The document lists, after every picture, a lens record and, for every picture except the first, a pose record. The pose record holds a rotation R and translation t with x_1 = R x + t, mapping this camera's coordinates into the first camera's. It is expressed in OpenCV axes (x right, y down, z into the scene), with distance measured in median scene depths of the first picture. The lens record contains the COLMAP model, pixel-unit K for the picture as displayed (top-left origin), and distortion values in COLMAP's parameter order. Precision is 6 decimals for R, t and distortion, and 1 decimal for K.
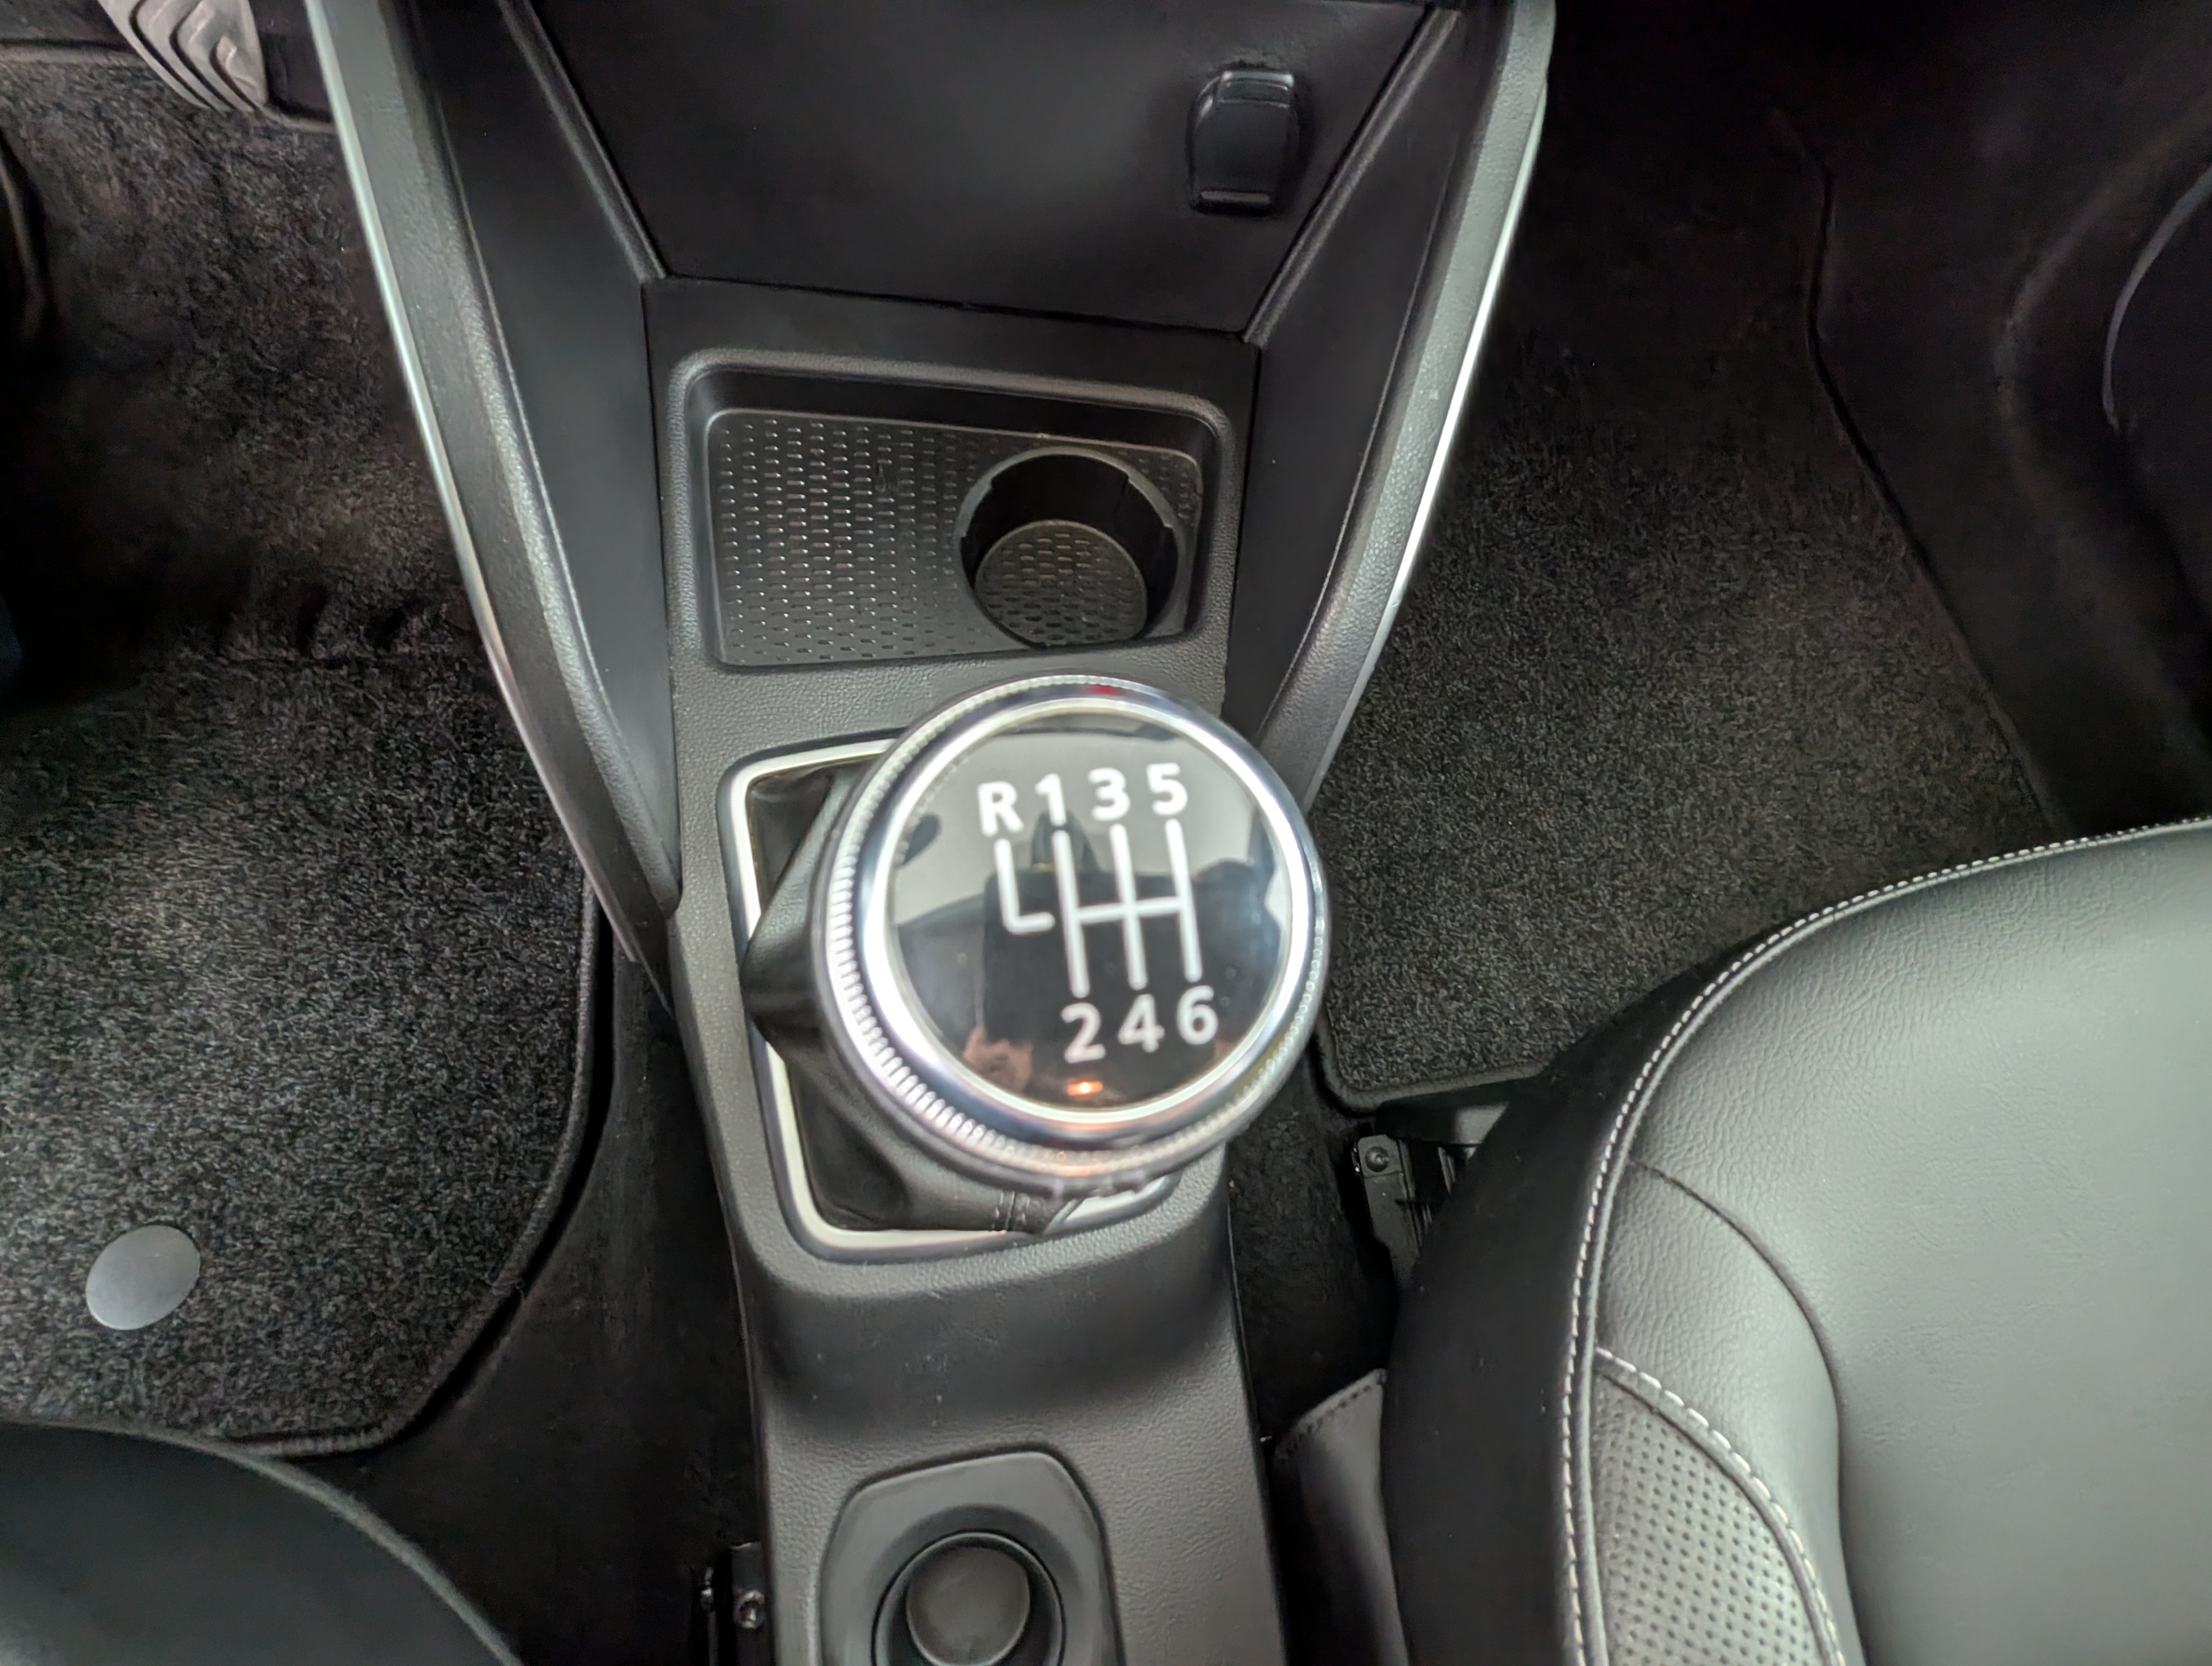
lens RADIAL K [[1059.2, 0, 1106.0], [0, 1059.2, 833.0], [0, 0, 1]] dist [-0.001563, -0.000167]
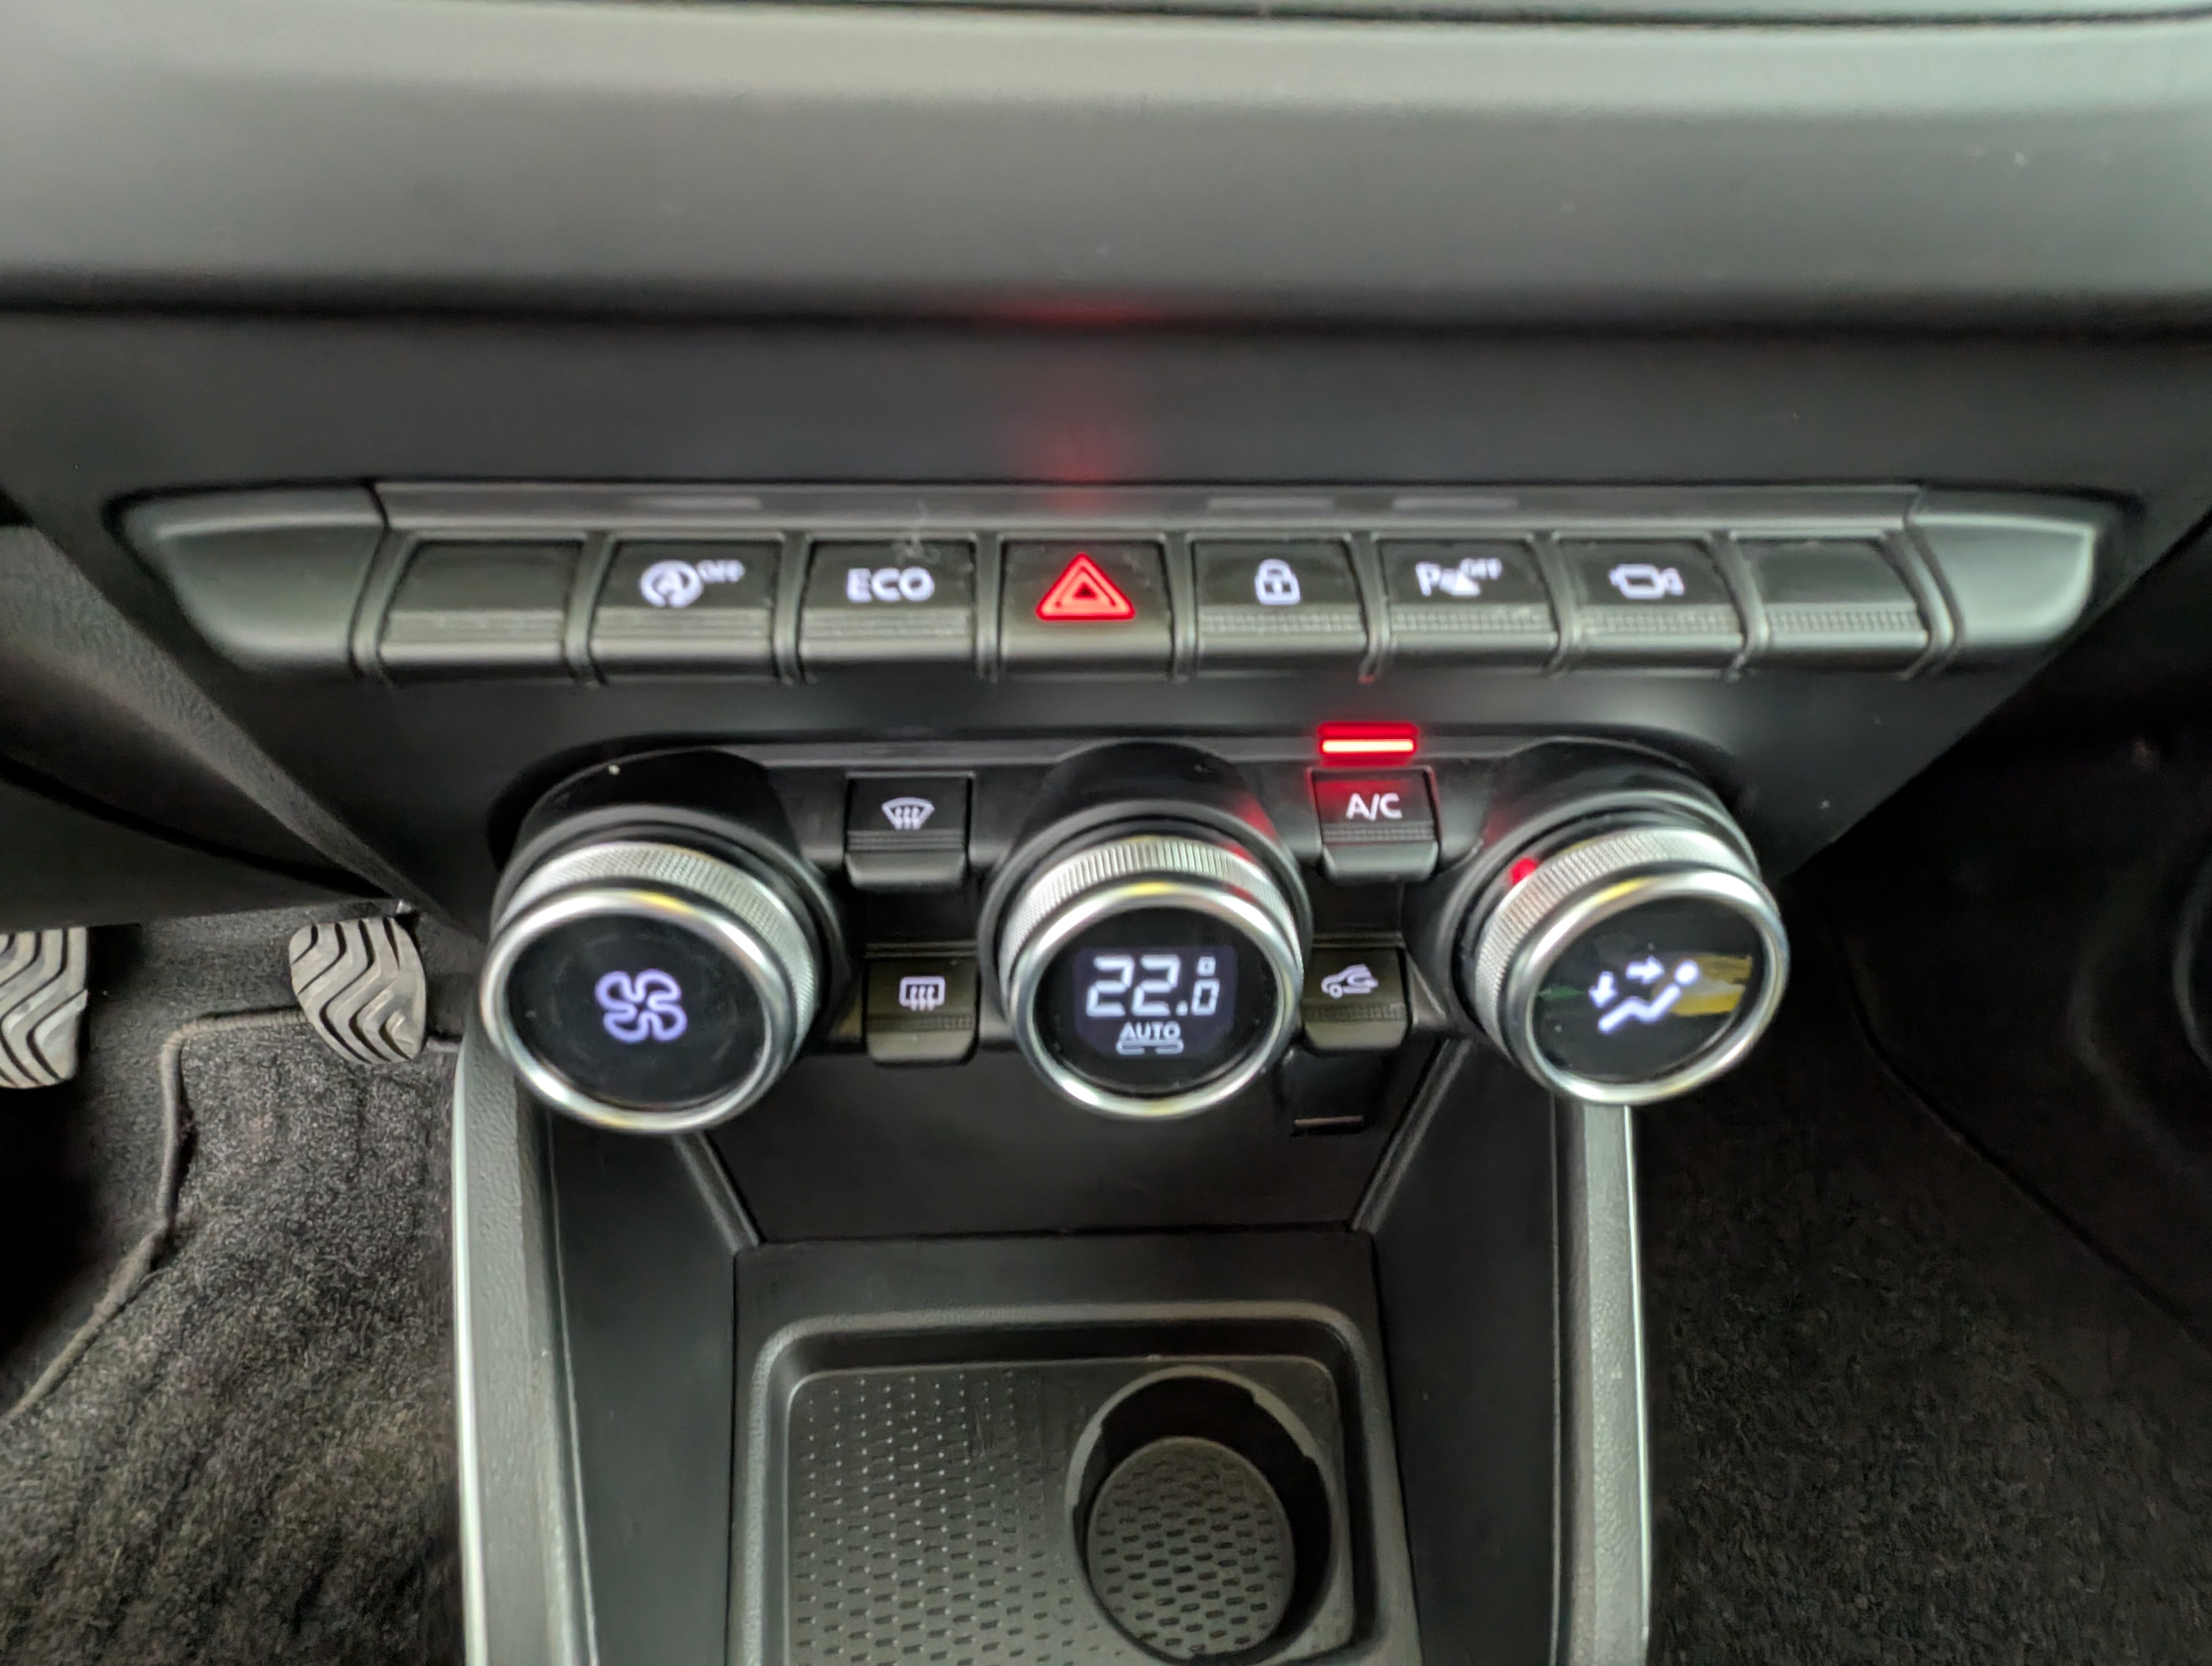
lens RADIAL K [[1026.4, 0, 1092.8], [0, 1026.4, 836.4], [0, 0, 1]] dist [-0.000533, -0.000101]
pose [[0.992805, -0.118381, -0.018021, -0.032610], [0.090030, 0.837159, -0.539499, -0.212025], [0.078953, 0.533995, 0.841793, 0.012822]]
